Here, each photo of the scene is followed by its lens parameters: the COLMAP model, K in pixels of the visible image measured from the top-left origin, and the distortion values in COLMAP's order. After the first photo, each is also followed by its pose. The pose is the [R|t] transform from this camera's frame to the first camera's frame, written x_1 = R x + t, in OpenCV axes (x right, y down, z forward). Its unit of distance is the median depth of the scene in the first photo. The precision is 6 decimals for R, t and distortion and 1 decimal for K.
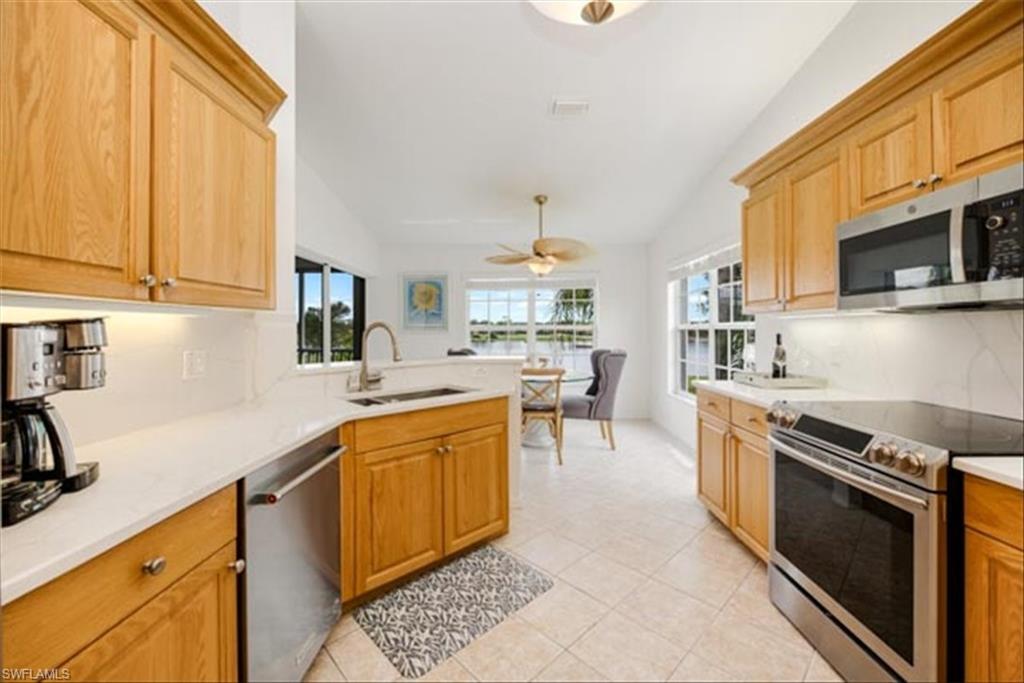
lens RADIAL K [[409.3, 0, 498.2], [0, 409.3, 330.1], [0, 0, 1]] dist [-0.000967, 0.000202]
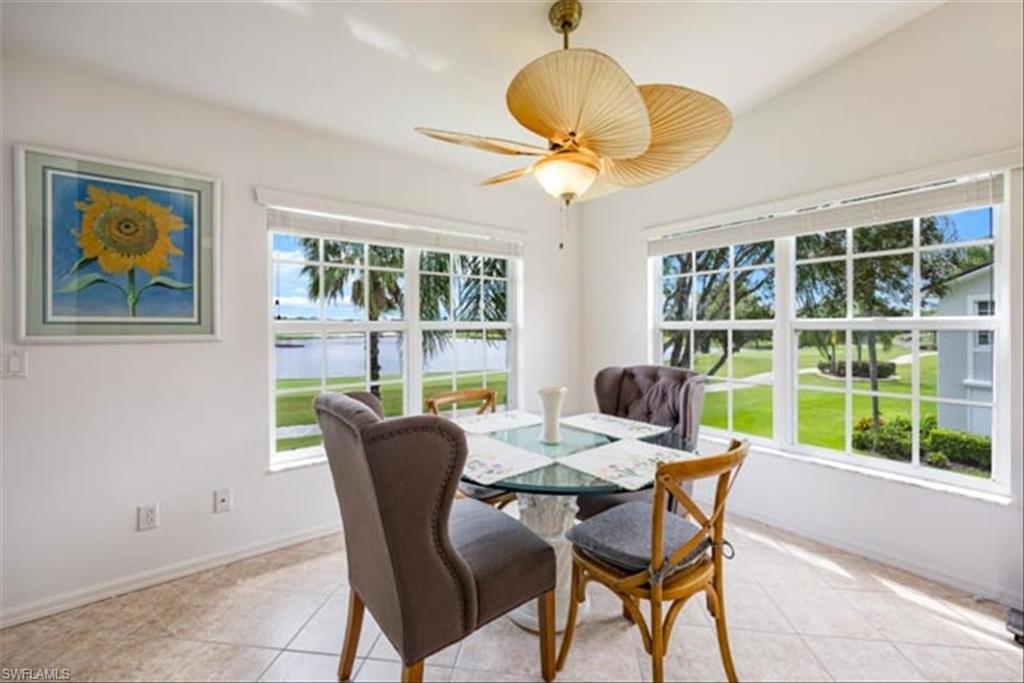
lens RADIAL K [[409.3, 0, 498.2], [0, 409.3, 330.1], [0, 0, 1]] dist [-0.000967, 0.000202]
pose [[0.751962, -0.006722, 0.659172, -0.178781], [-0.001461, 0.999929, 0.011863, -0.007079], [-0.659205, -0.009884, 0.751899, 0.560824]]
